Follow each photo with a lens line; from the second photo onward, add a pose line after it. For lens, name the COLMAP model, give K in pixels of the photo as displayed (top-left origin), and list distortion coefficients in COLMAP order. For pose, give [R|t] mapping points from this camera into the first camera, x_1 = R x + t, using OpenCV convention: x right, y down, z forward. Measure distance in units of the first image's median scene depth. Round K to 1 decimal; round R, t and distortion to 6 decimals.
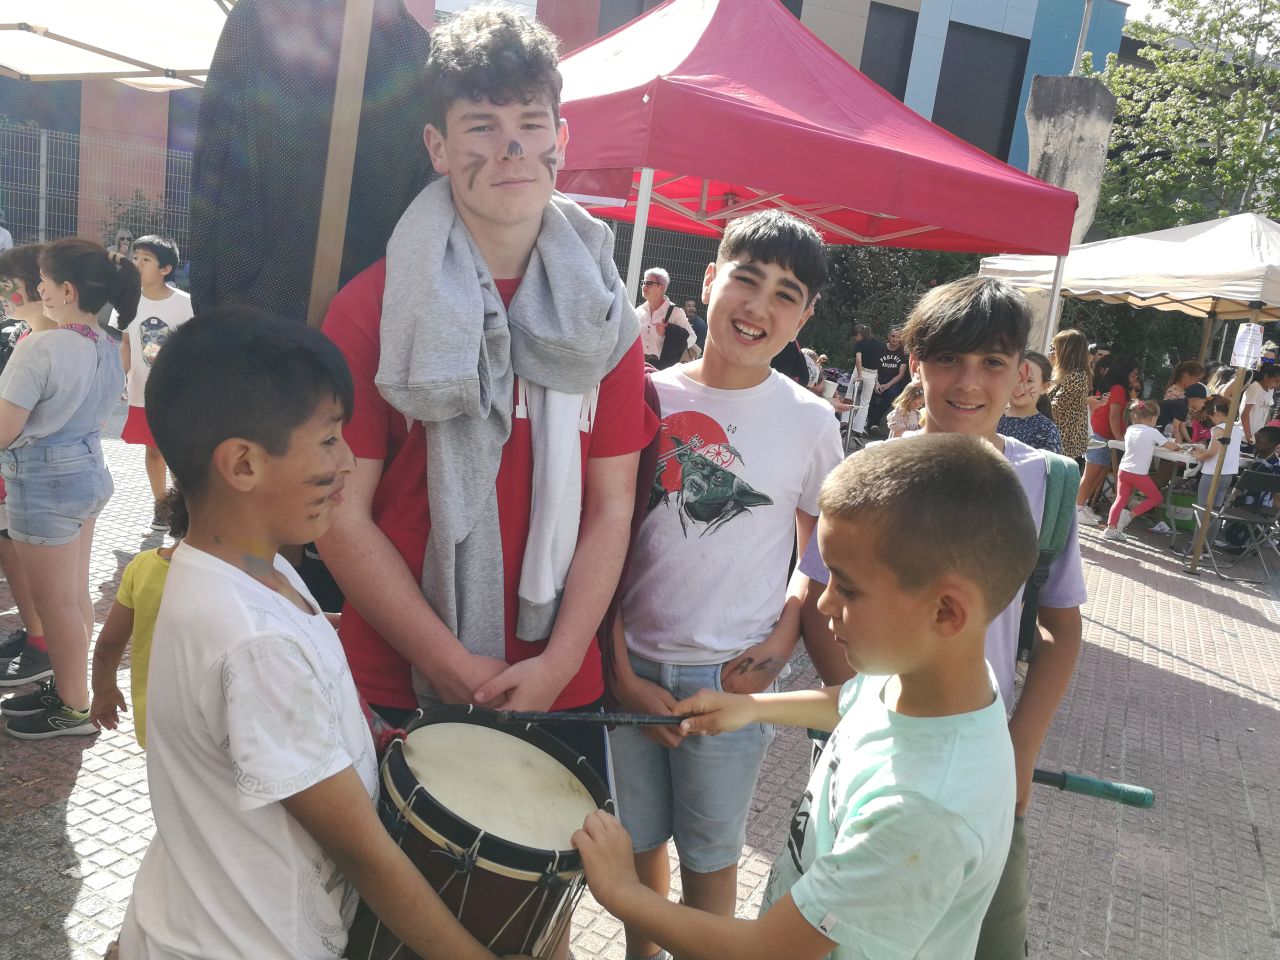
lens RADIAL K [[986.5, 0, 640.0], [0, 986.5, 480.0], [0, 0, 1]] dist [-0.005866, -0.006436]
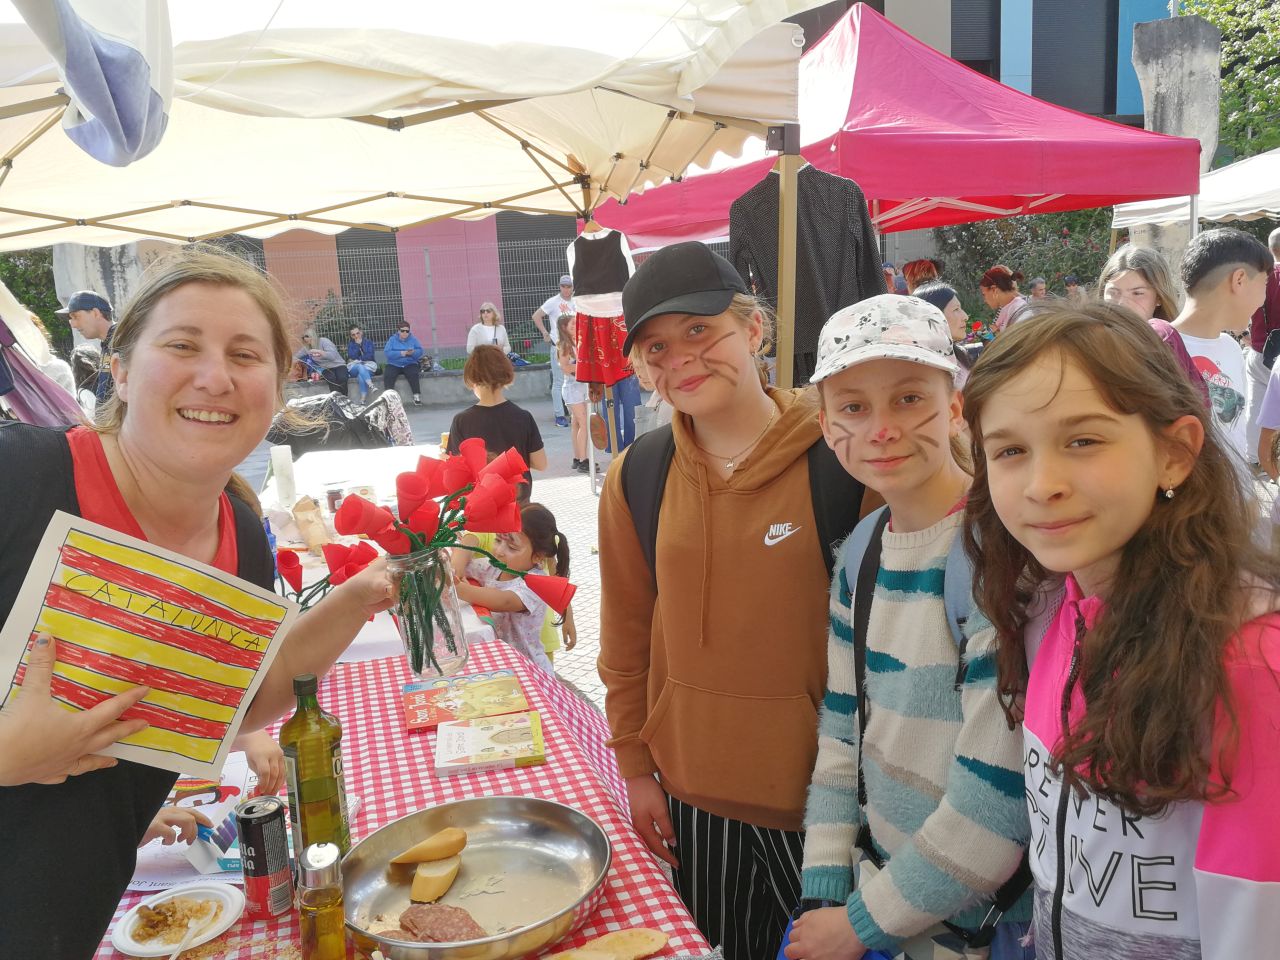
lens RADIAL K [[986.5, 0, 640.0], [0, 986.5, 480.0], [0, 0, 1]] dist [-0.005866, -0.006436]
pose [[0.976555, -0.164289, -0.139102, -0.054369], [0.162700, 0.986412, -0.022800, 0.011488], [0.140958, -0.000367, 0.990016, -0.125969]]
